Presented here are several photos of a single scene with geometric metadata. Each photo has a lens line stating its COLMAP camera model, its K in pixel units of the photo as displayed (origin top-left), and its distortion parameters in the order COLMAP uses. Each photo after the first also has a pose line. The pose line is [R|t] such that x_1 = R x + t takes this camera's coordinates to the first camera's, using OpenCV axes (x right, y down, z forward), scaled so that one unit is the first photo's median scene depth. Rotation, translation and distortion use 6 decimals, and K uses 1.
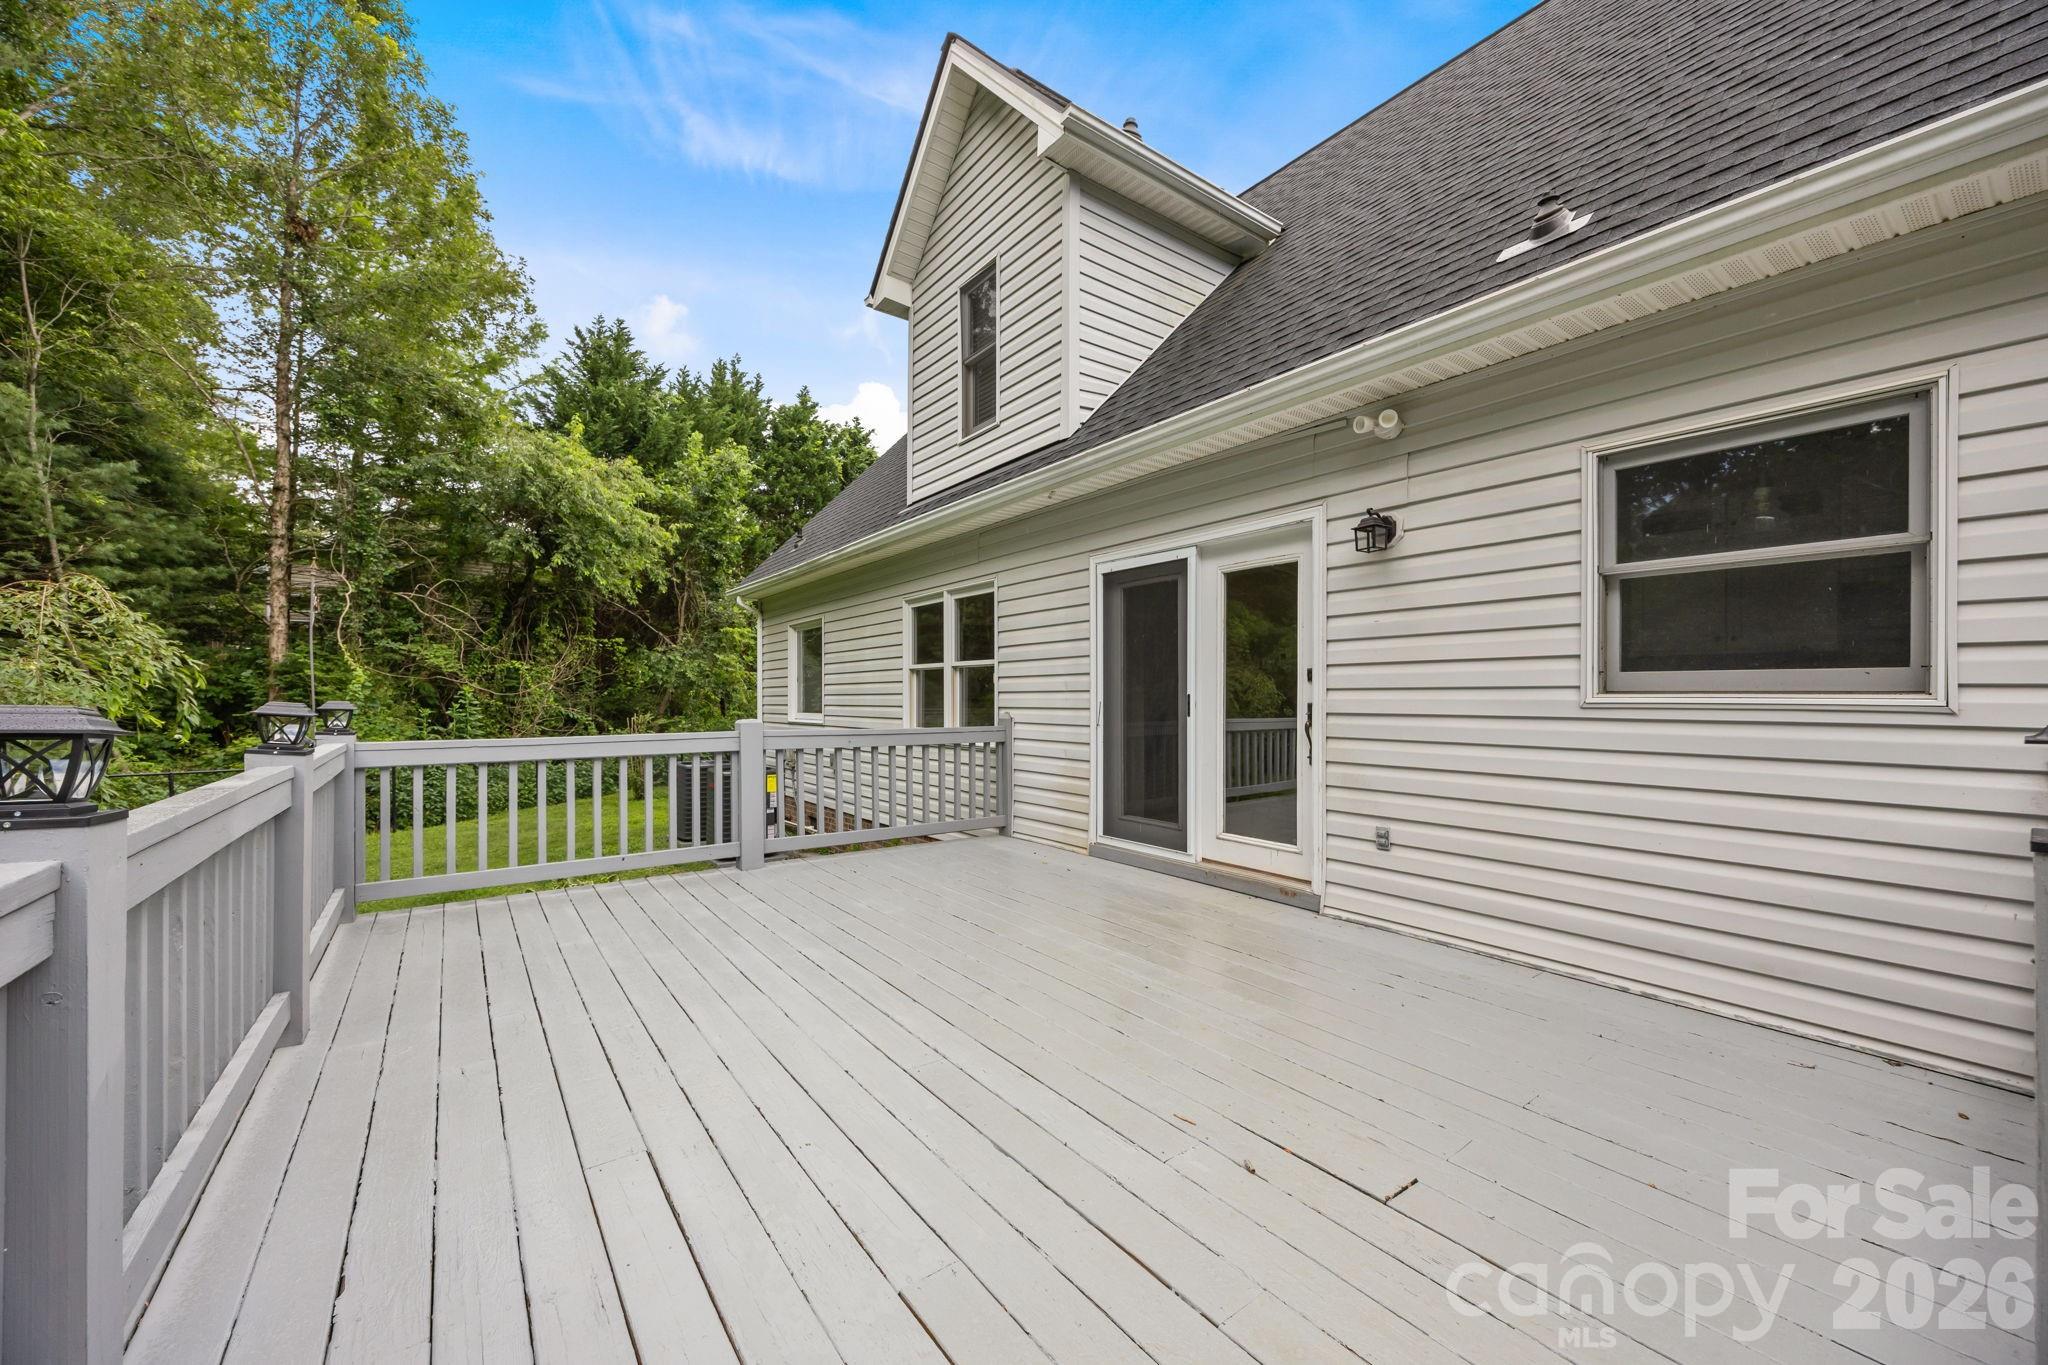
lens RADIAL K [[777.8, 0, 1021.4], [0, 777.8, 685.5], [0, 0, 1]] dist [-0.001271, -0.000120]
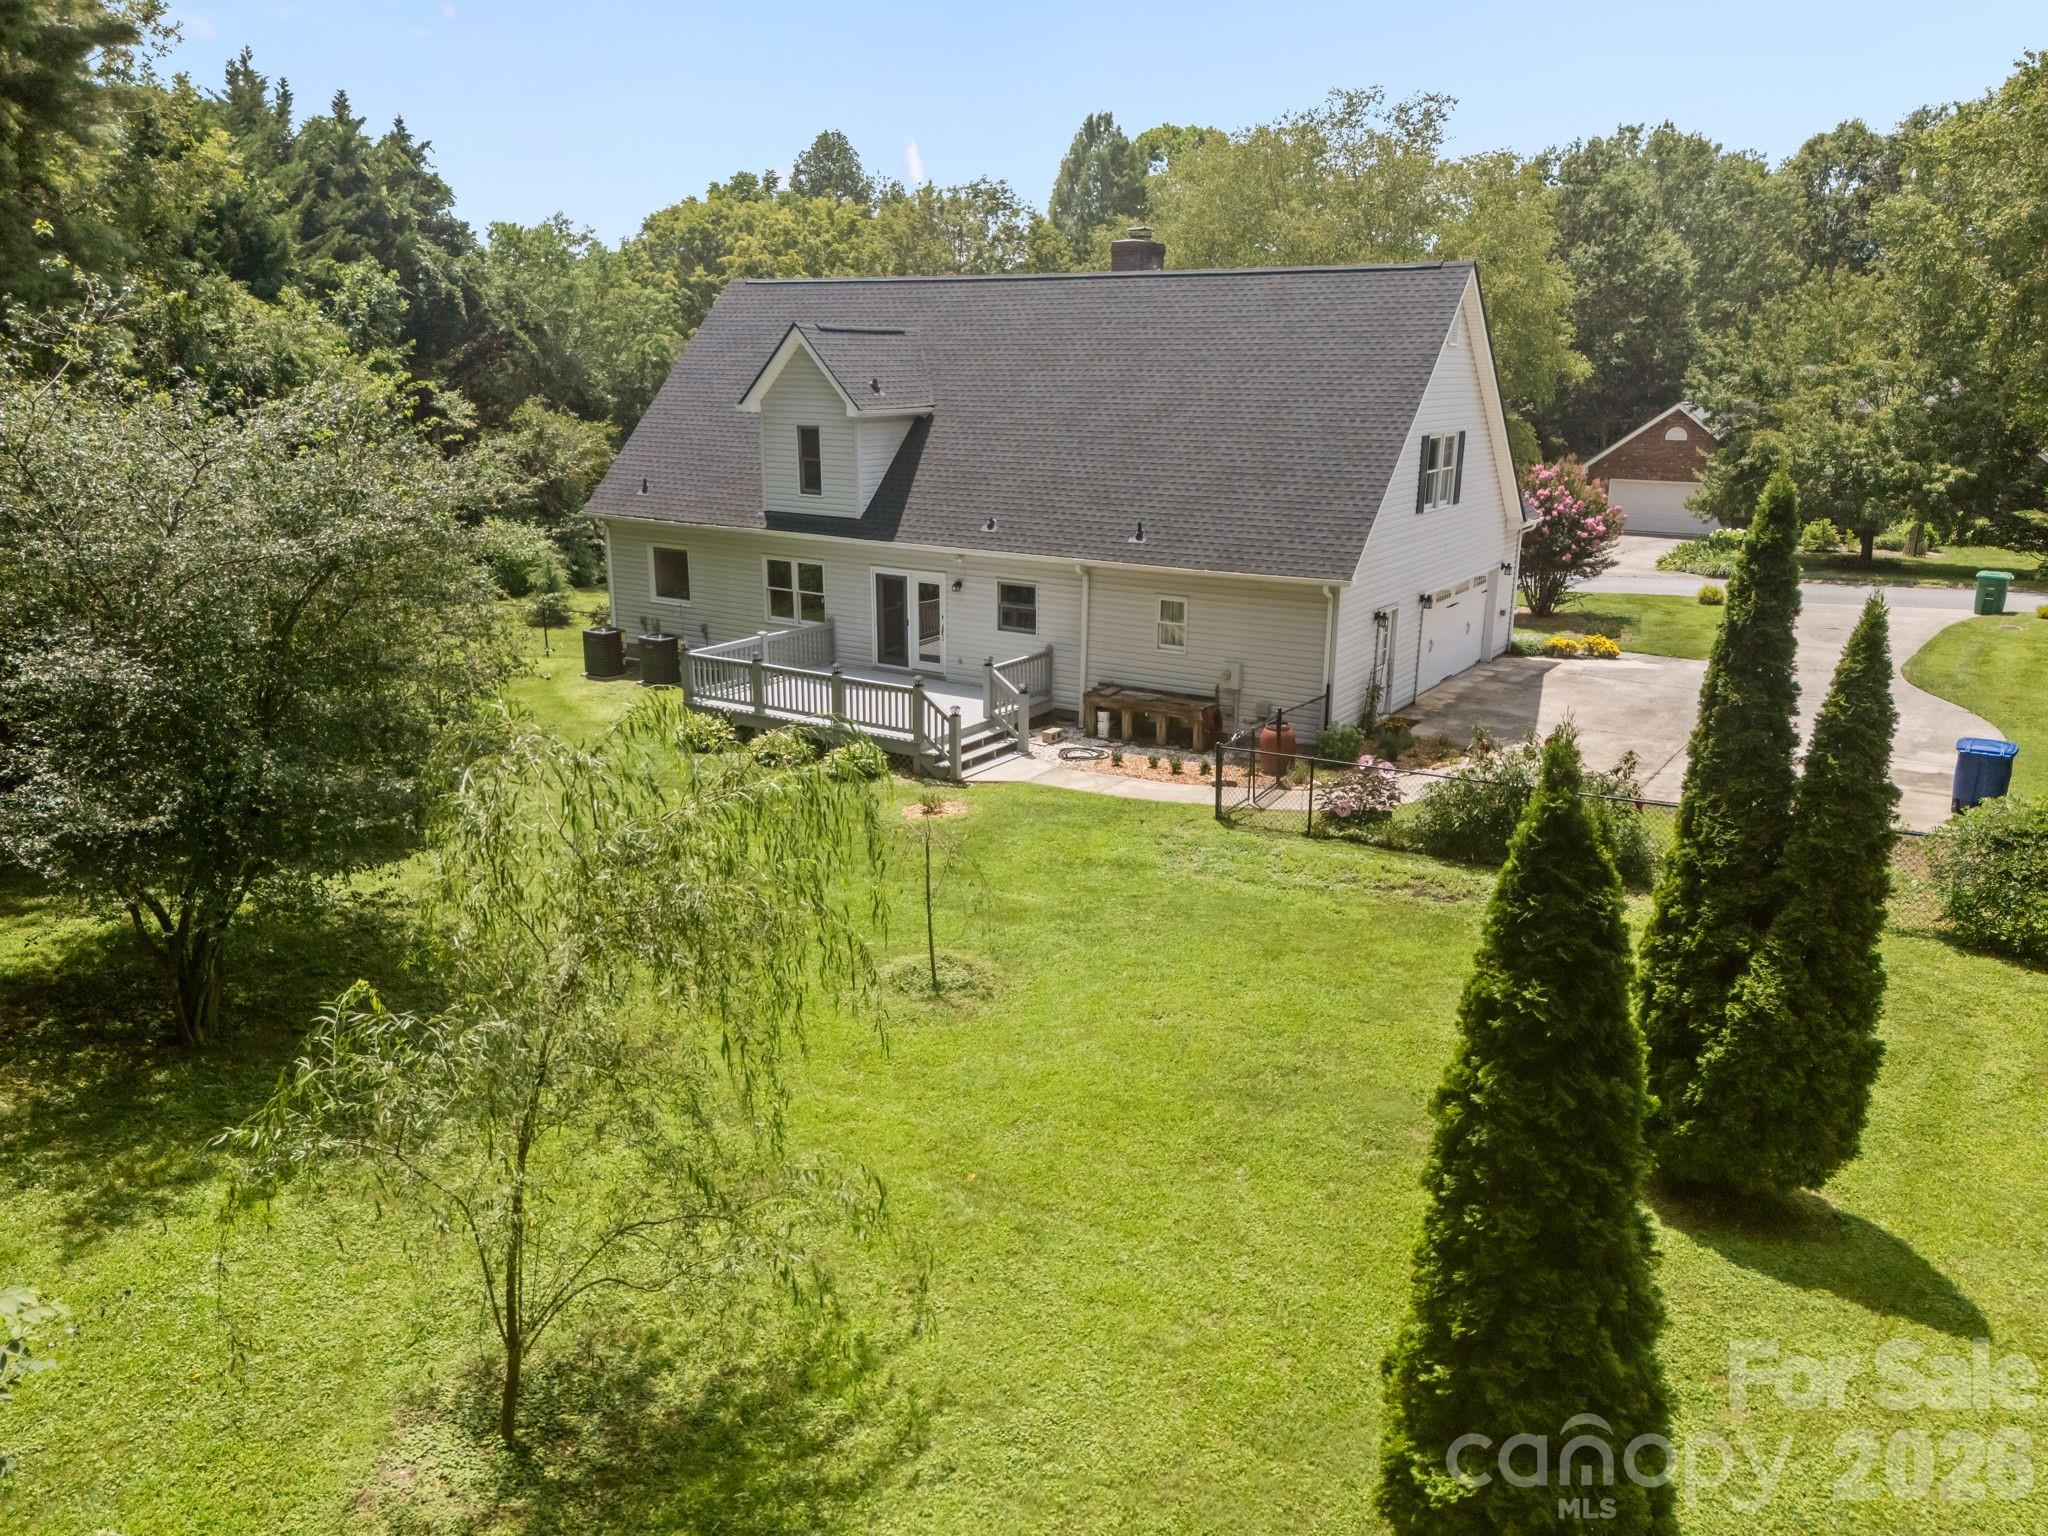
lens RADIAL K [[1521.9, 0, 1023.7], [0, 1521.9, 794.0], [0, 0, 1]] dist [0.066455, -0.085246]
pose [[0.930707, -0.099348, 0.352014, -1.234882], [-0.010766, 0.954547, 0.297865, -0.894714], [-0.365607, -0.281015, 0.887334, -3.772417]]
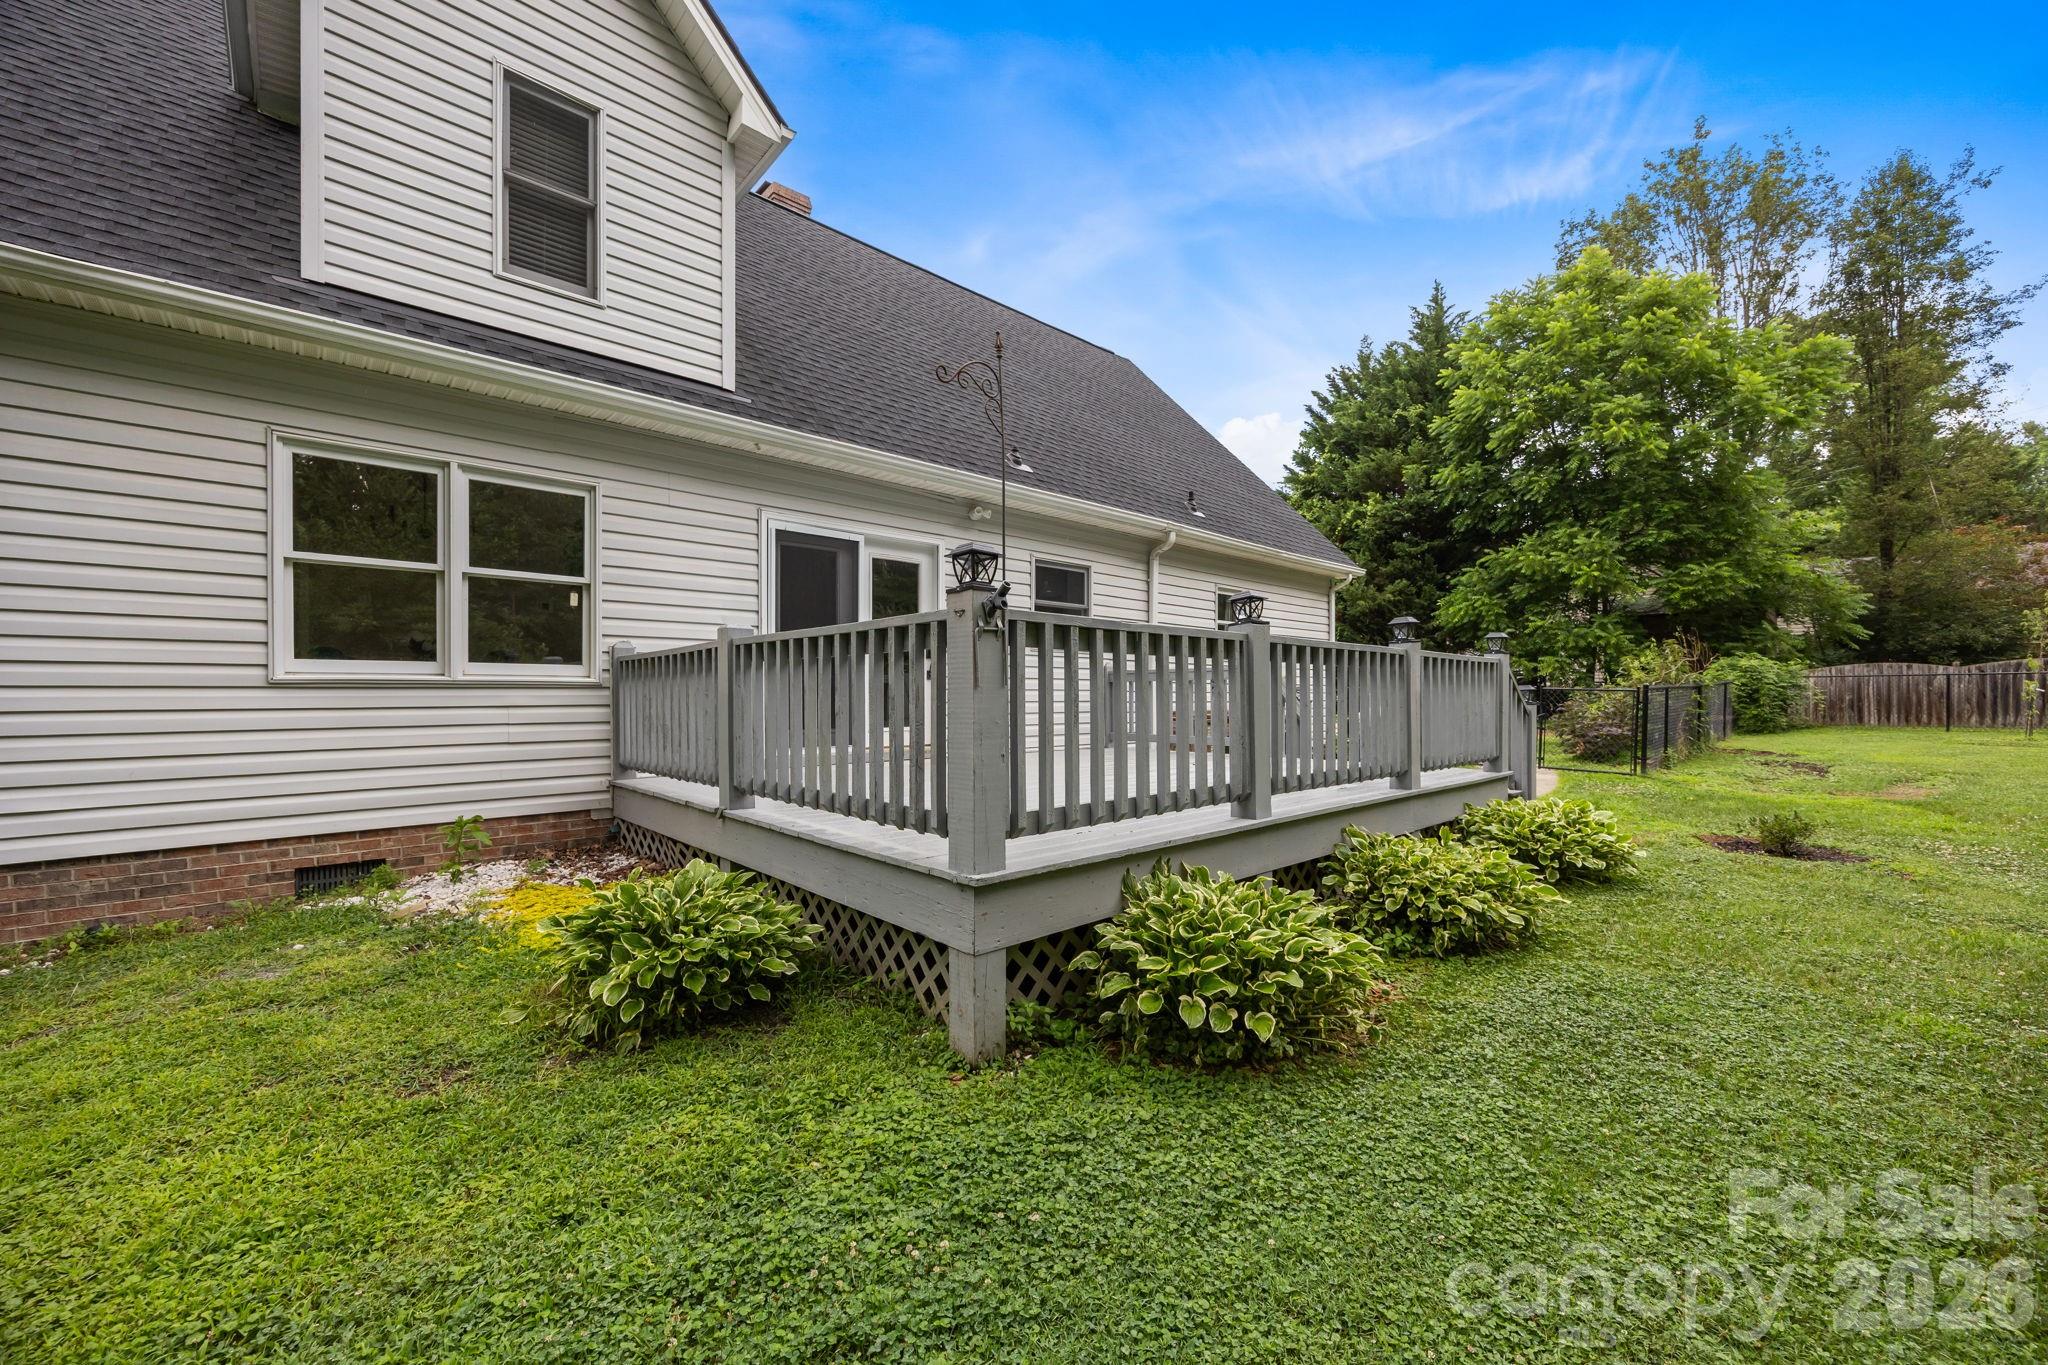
lens RADIAL K [[783.9, 0, 1028.3], [0, 783.9, 690.7], [0, 0, 1]] dist [0.002038, 0.000008]
pose [[-0.107978, -0.004231, 0.994144, -0.958759], [-0.018303, 0.999830, 0.002267, 0.079242], [-0.993985, -0.017952, -0.108037, 0.630291]]
